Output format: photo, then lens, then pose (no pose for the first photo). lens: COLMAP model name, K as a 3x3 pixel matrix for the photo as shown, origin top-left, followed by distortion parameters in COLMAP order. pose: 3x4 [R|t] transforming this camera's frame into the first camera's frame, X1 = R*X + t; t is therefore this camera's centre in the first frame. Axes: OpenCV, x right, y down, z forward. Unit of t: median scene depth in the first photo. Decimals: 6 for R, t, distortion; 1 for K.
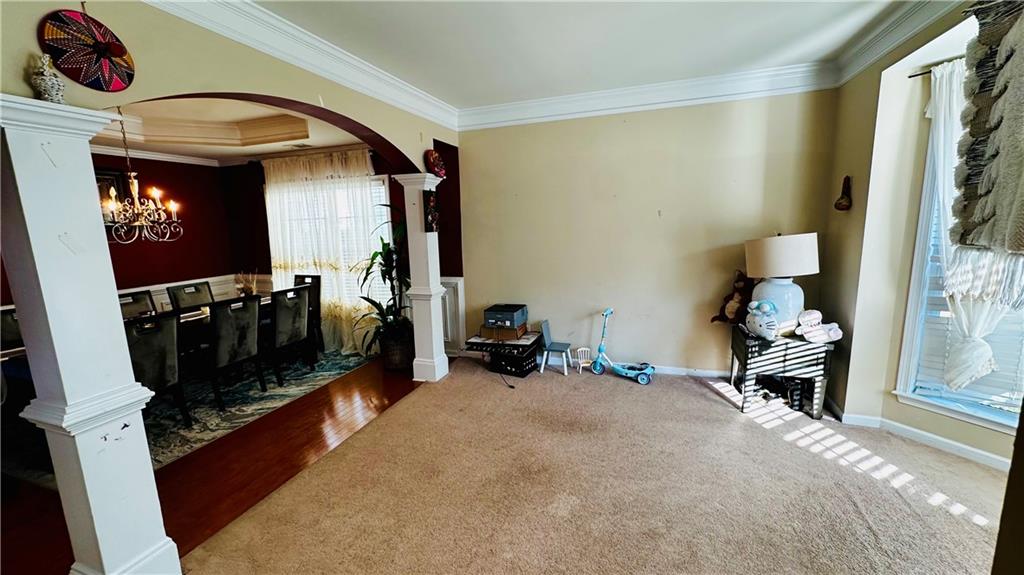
lens RADIAL K [[411.4, 0, 512.6], [0, 411.4, 290.5], [0, 0, 1]] dist [-0.001001, 0.000415]
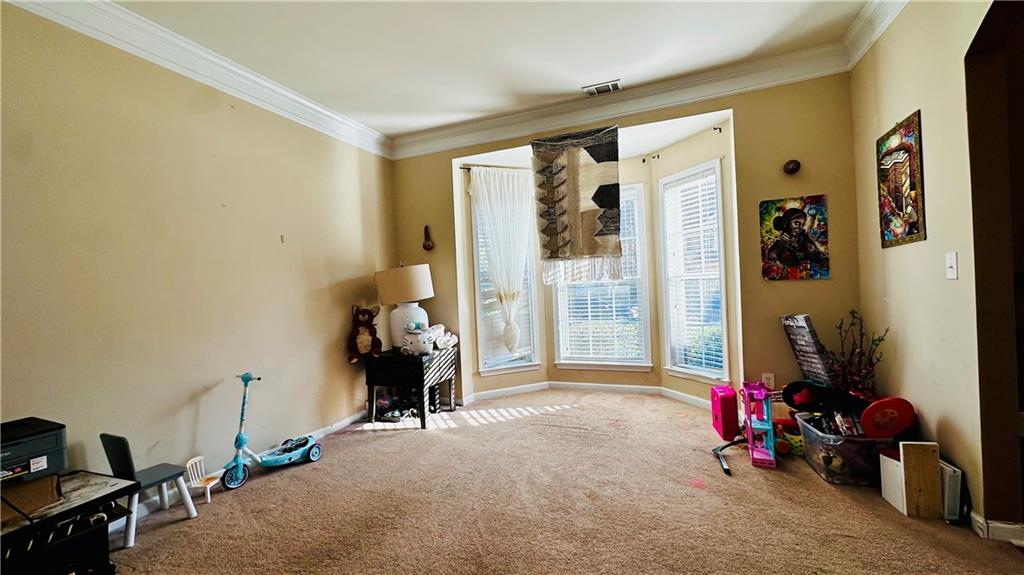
lens RADIAL K [[411.4, 0, 512.6], [0, 411.4, 290.5], [0, 0, 1]] dist [-0.001001, 0.000415]
pose [[0.060053, 0.025114, 0.997879, -0.494988], [0.212092, 0.976536, -0.037341, 0.039258], [-0.975403, 0.213885, 0.053318, 0.671131]]
